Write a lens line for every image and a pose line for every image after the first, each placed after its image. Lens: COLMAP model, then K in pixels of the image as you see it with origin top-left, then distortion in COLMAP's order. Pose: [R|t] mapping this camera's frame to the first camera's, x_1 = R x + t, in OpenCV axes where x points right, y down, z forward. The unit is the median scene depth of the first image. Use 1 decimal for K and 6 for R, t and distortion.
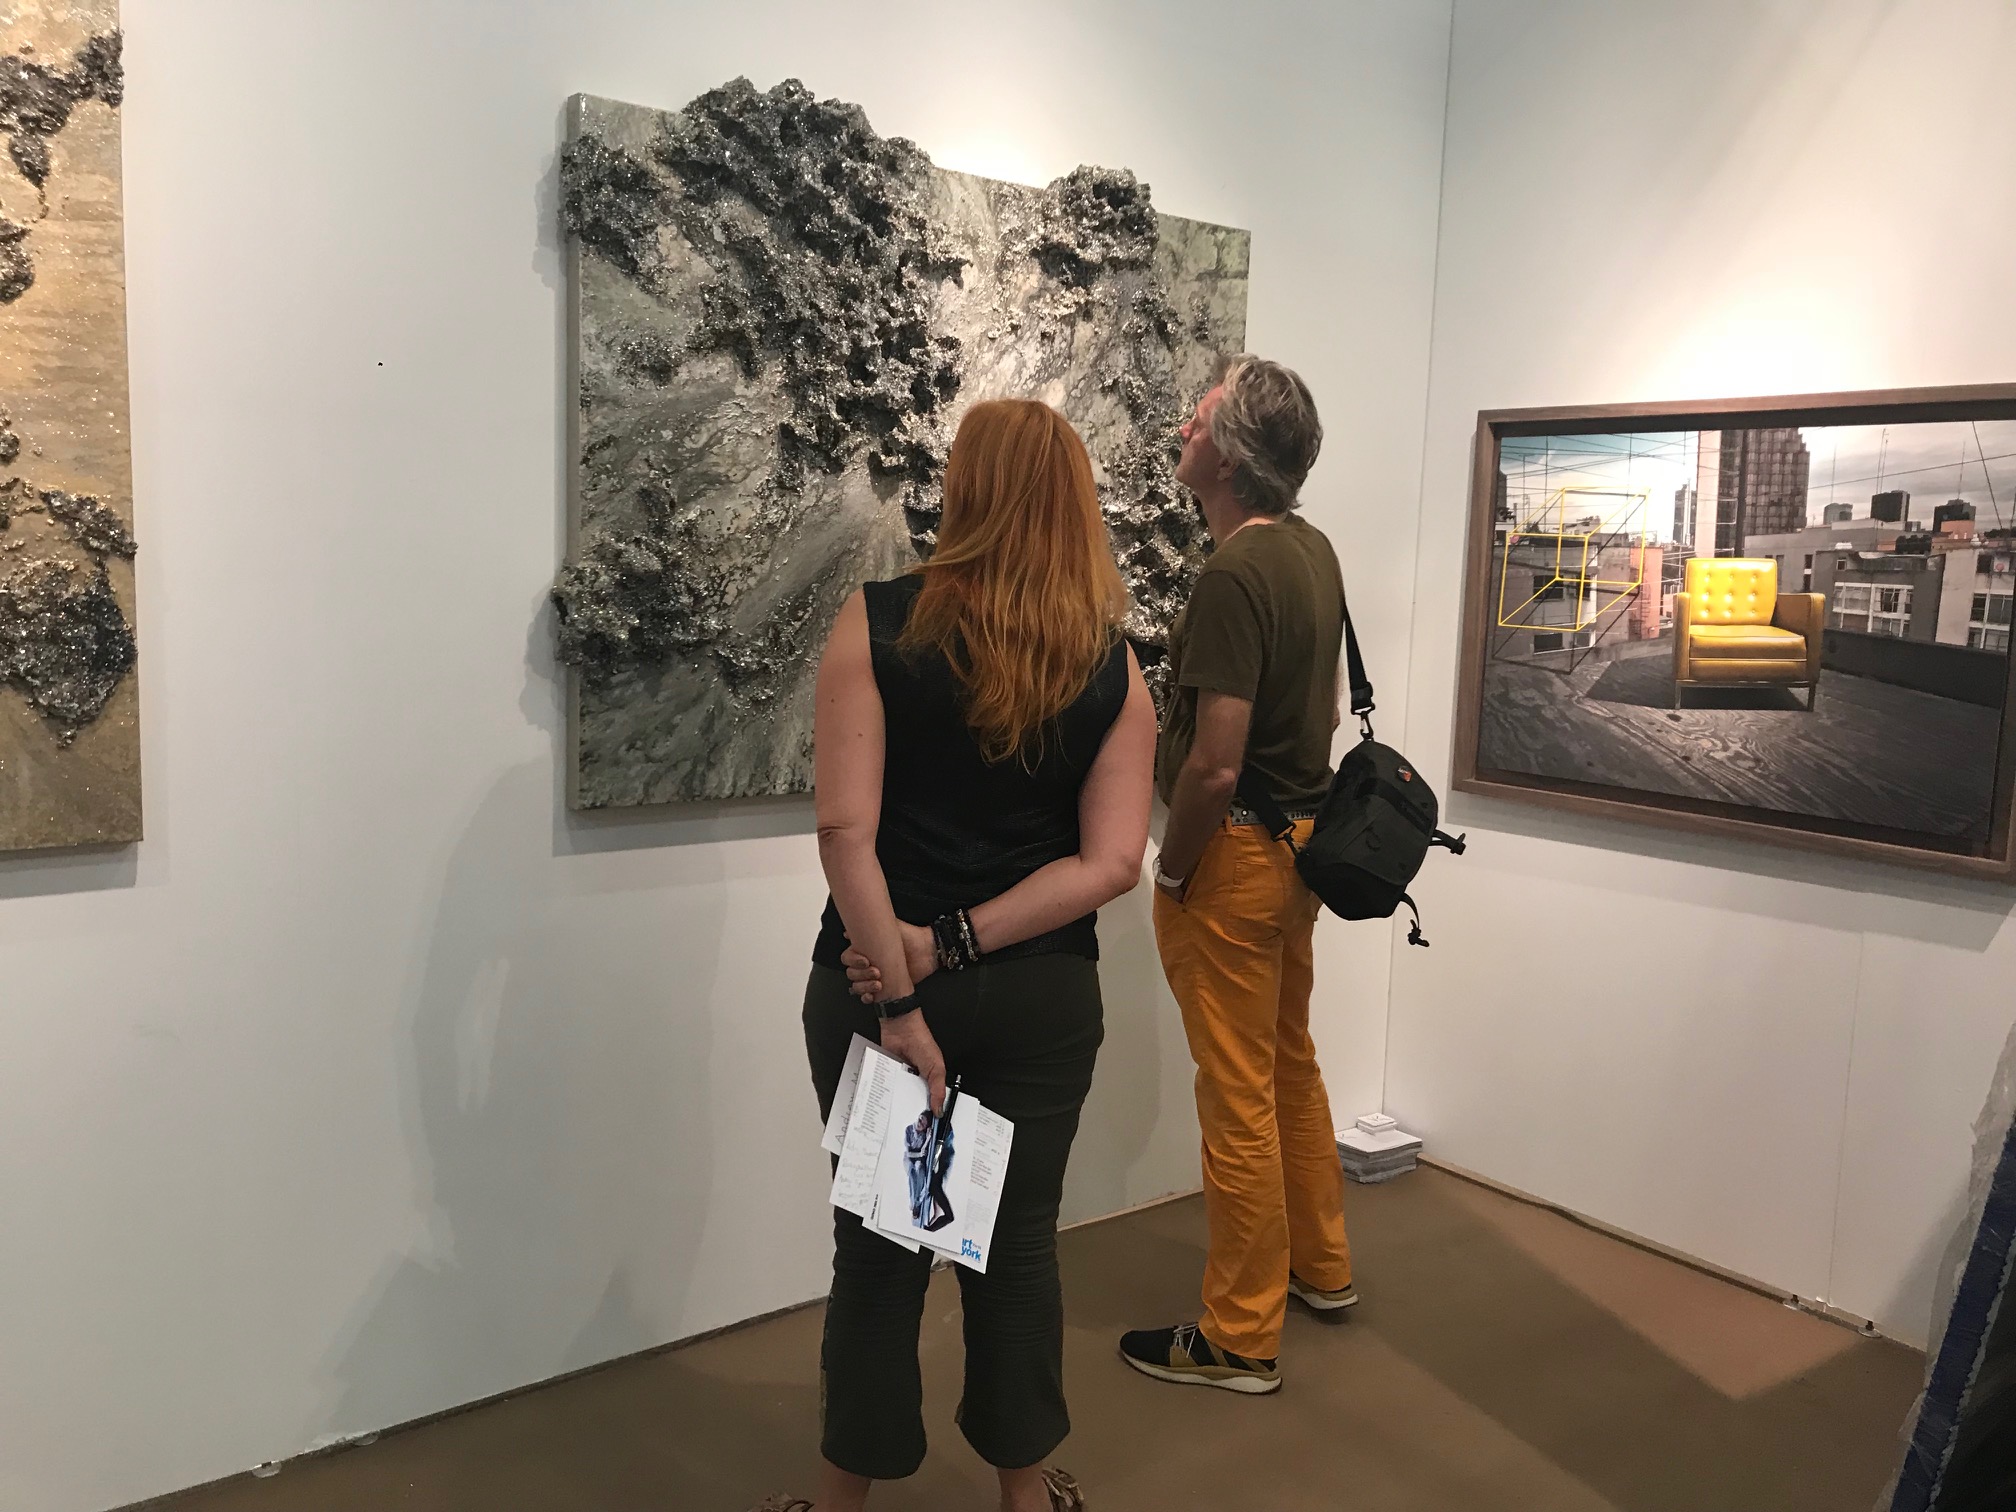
lens RADIAL K [[1675.4, 0, 999.4], [0, 1675.4, 751.1], [0, 0, 1]] dist [0.041840, -0.044480]
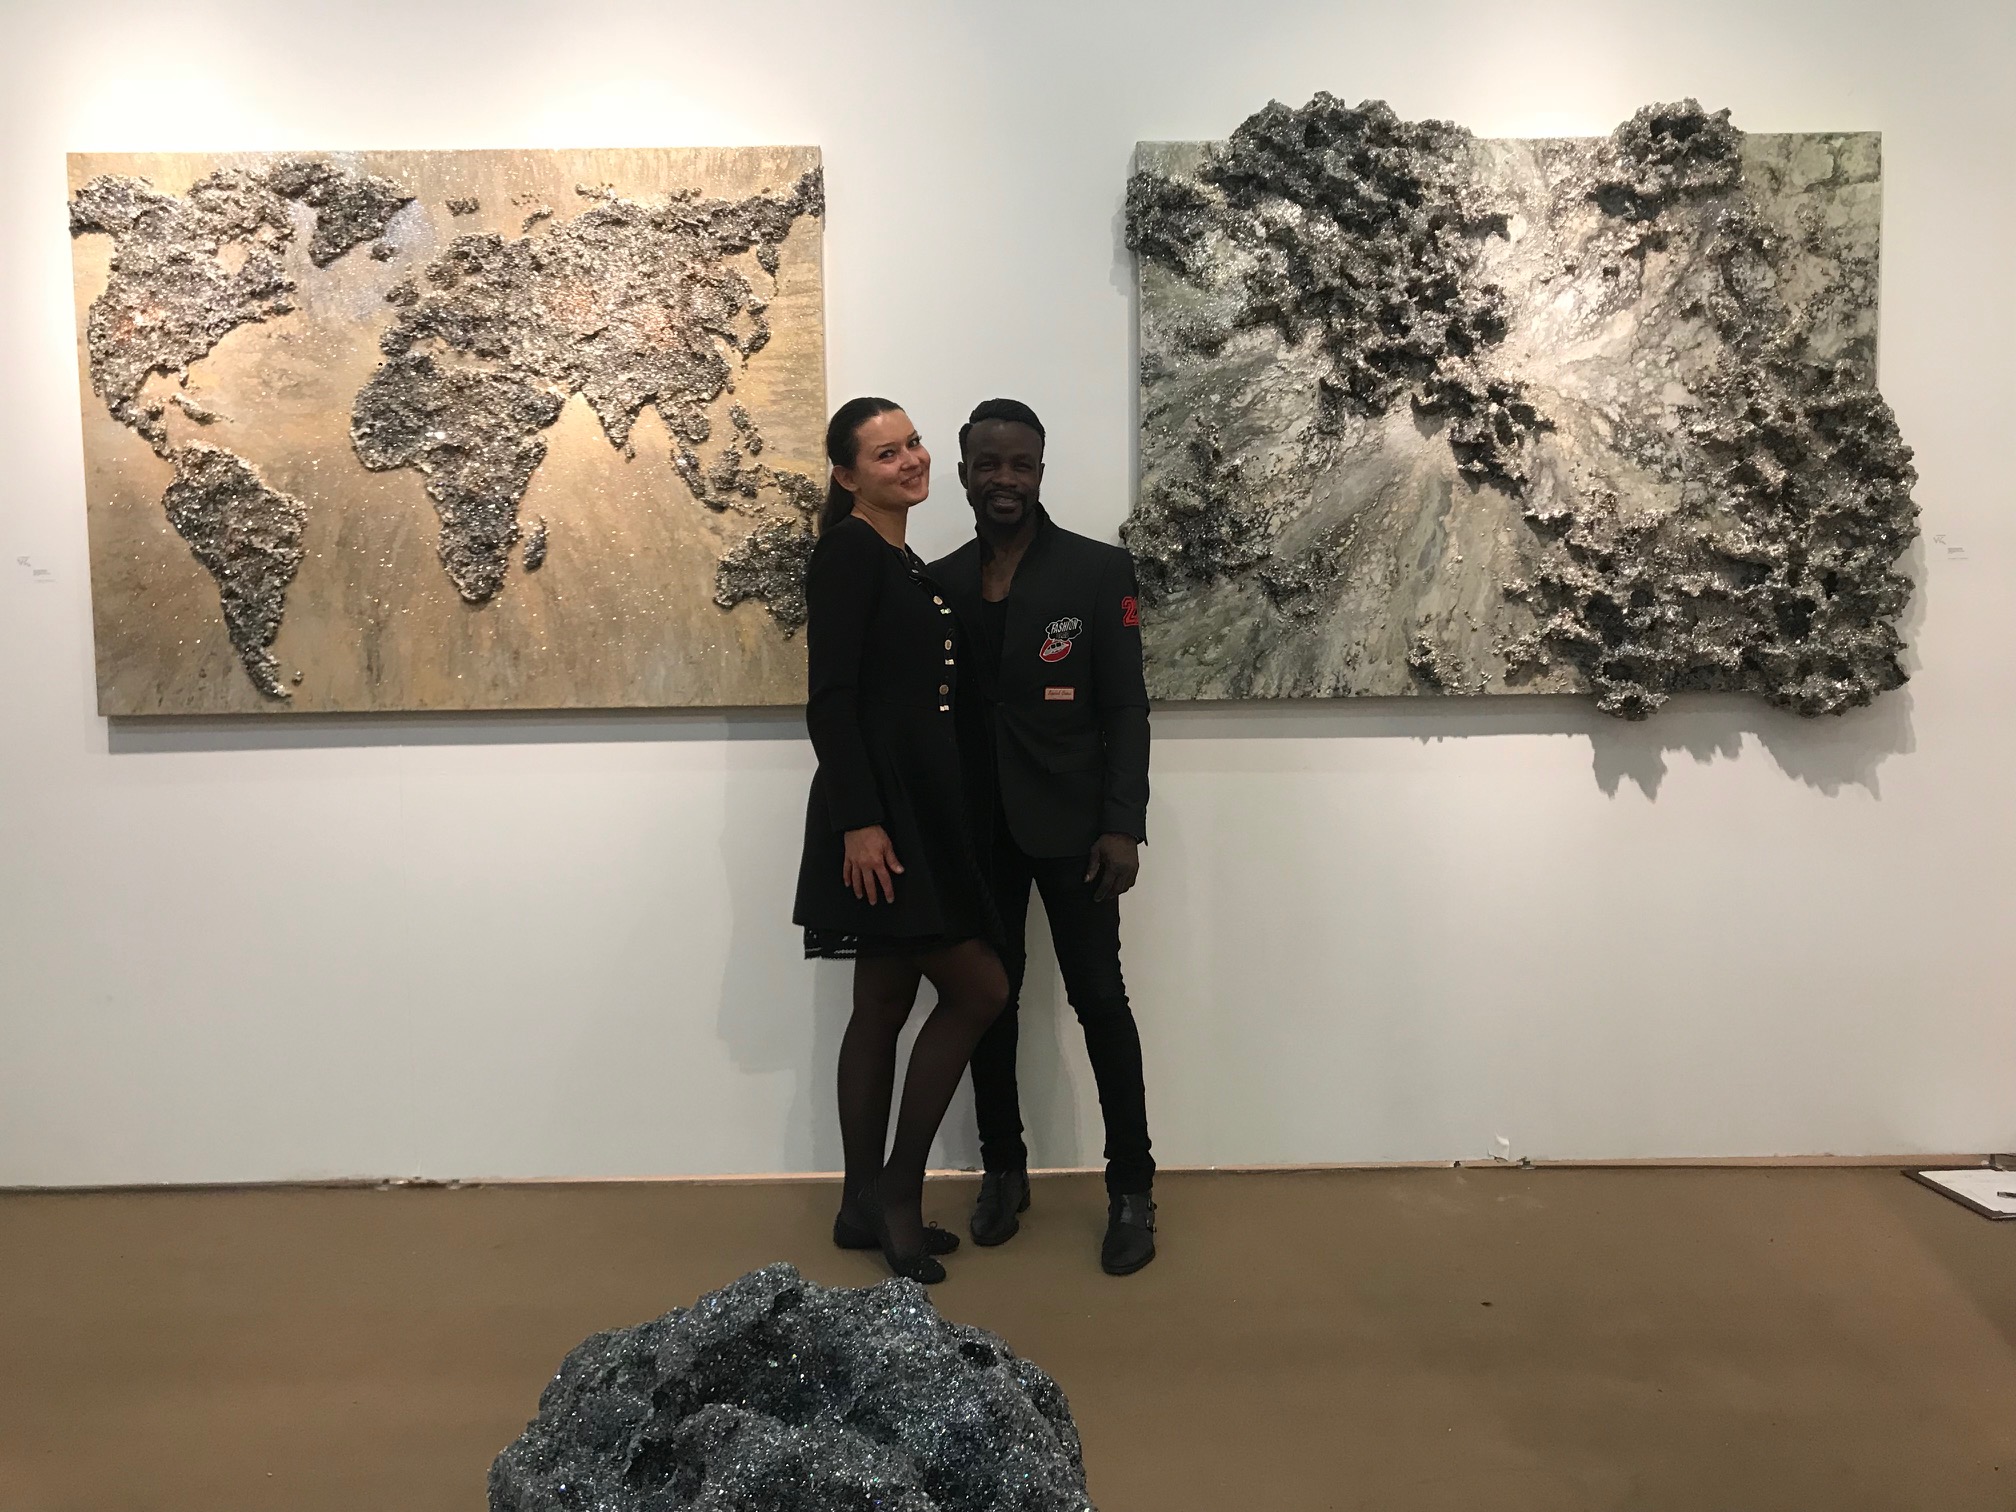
lens RADIAL K [[1675.4, 0, 991.1], [0, 1675.4, 749.3], [0, 0, 1]] dist [0.041840, -0.044480]
pose [[0.794790, -0.002008, -0.606881, 0.418538], [-0.031821, 0.998481, -0.044977, 0.130077], [0.606050, 0.055059, 0.793519, -0.068220]]
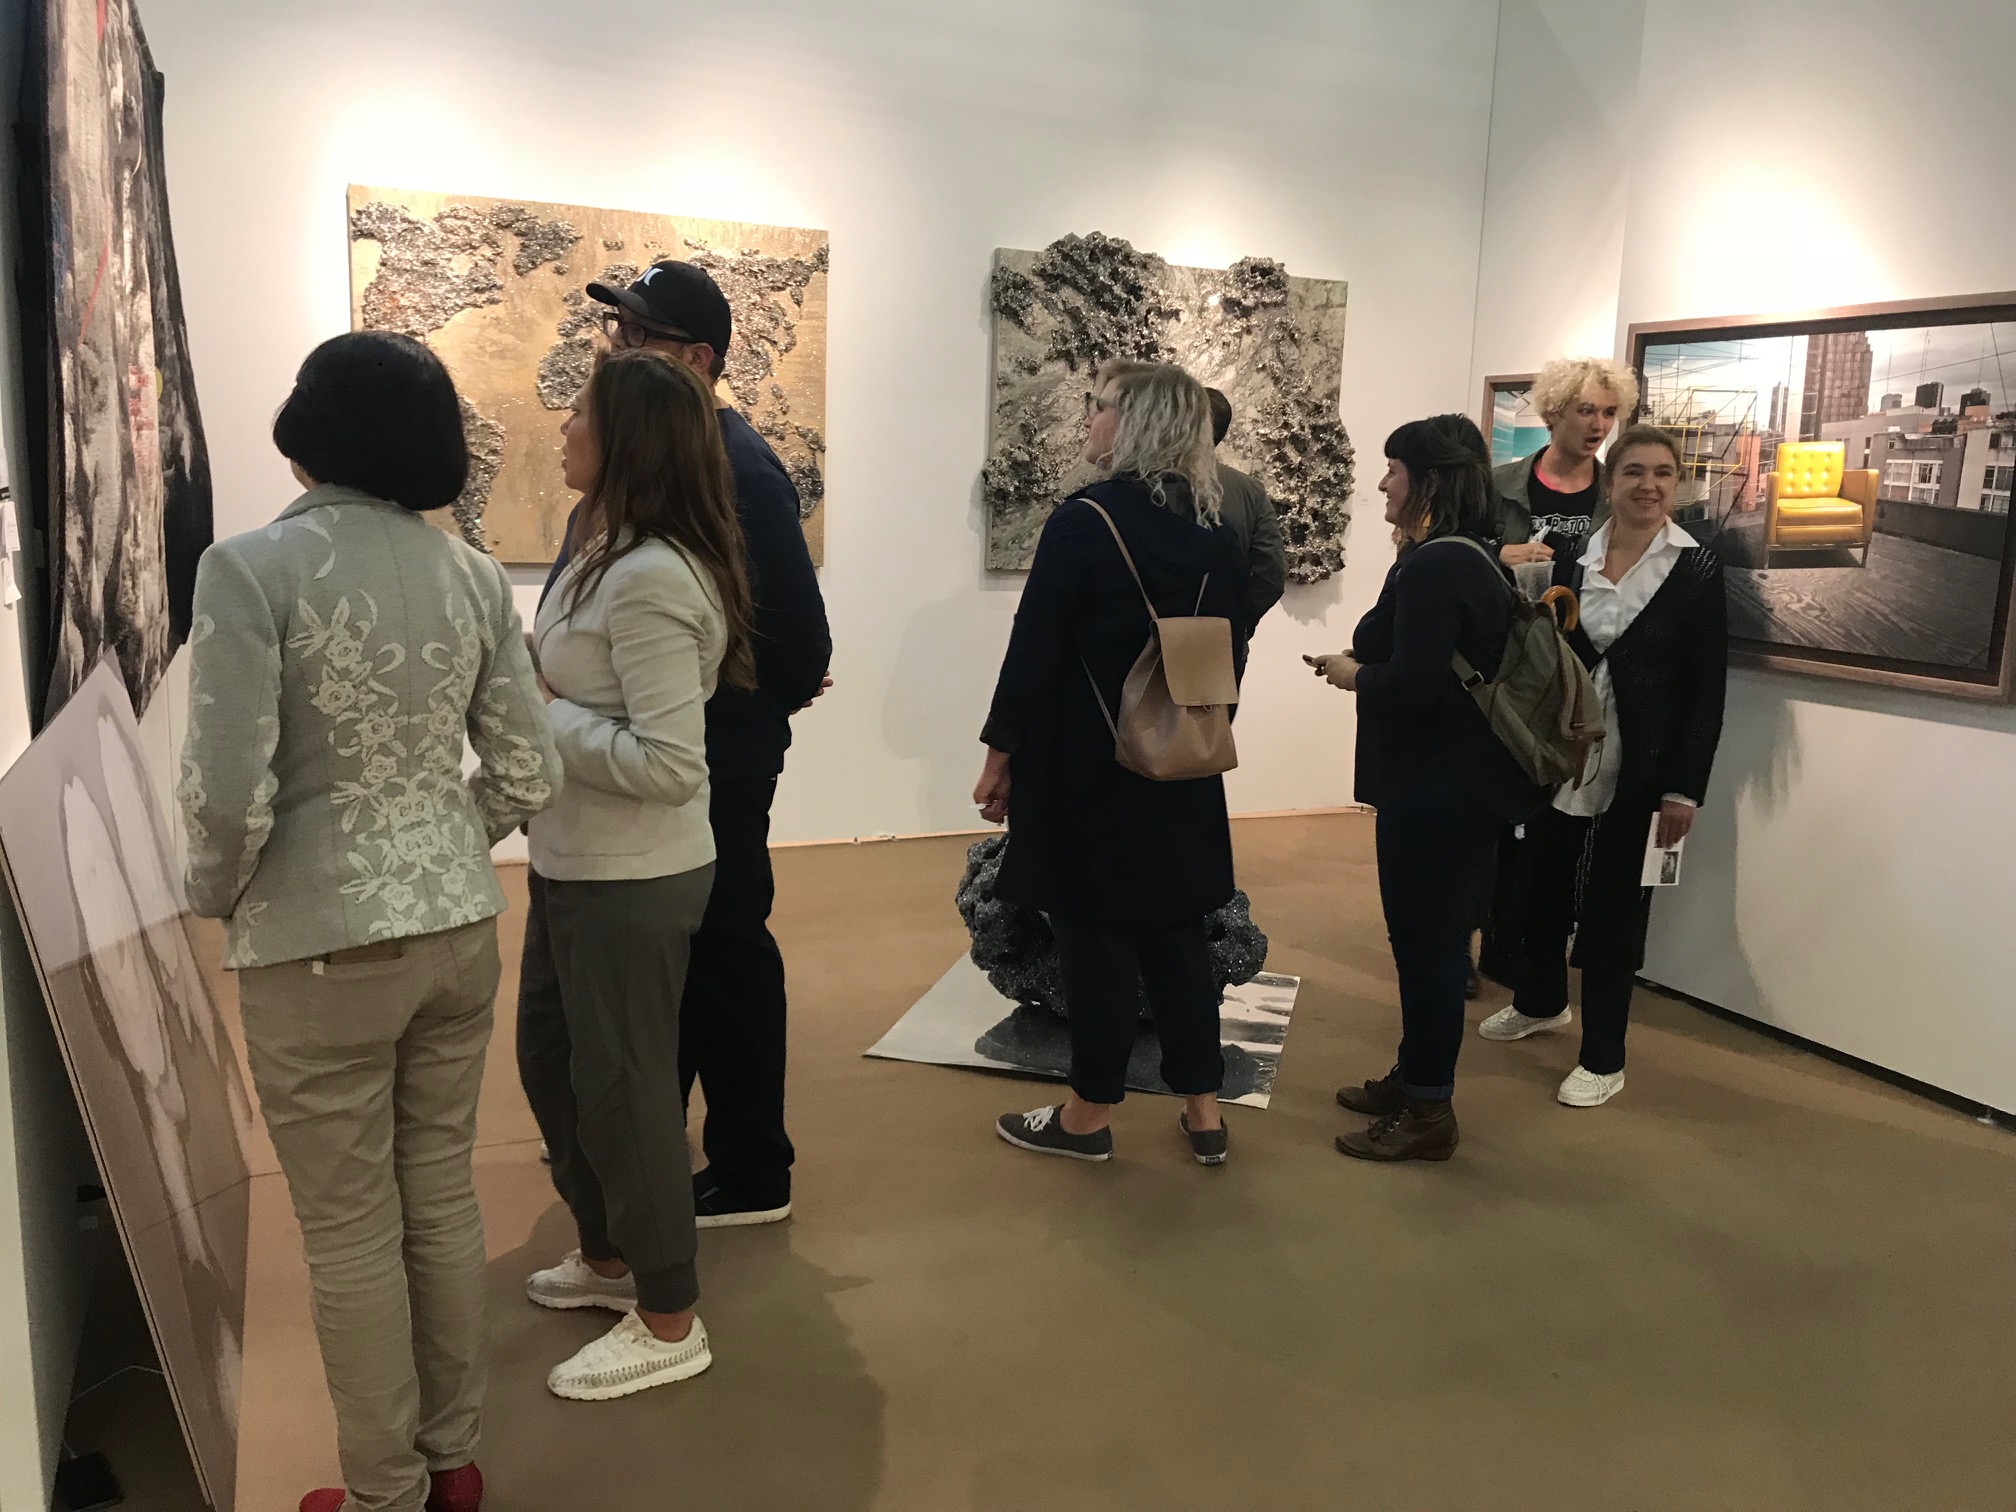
lens RADIAL K [[1675.4, 0, 1003.9], [0, 1675.4, 770.1], [0, 0, 1]] dist [0.041840, -0.044480]
pose [[0.974513, 0.040618, -0.220622, 0.266923], [-0.030020, 0.998238, 0.051182, 0.185328], [0.222312, -0.043254, 0.974016, -1.164184]]
